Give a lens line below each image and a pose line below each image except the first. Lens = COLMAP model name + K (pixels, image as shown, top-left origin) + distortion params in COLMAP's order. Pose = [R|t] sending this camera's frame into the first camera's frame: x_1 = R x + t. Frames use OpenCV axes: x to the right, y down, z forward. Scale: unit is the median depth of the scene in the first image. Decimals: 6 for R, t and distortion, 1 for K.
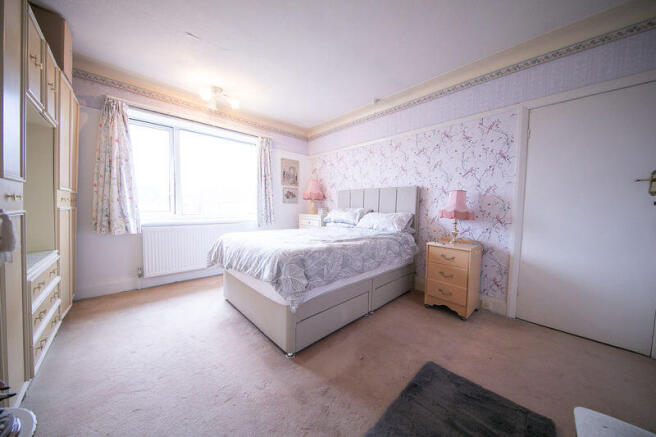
lens RADIAL K [[211.2, 0, 330.8], [0, 211.2, 219.9], [0, 0, 1]] dist [-0.000366, -0.000114]
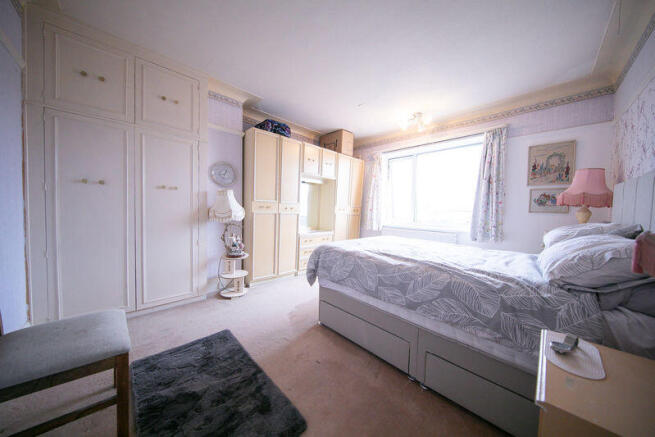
lens RADIAL K [[210.9, 0, 330.5], [0, 210.9, 218.9], [0, 0, 1]] dist [-0.000366, -0.000114]
pose [[0.030663, 0.029970, -0.999080, 0.482073], [-0.091588, 0.995430, 0.027050, -0.024105], [0.995325, 0.090674, 0.033267, 0.409530]]
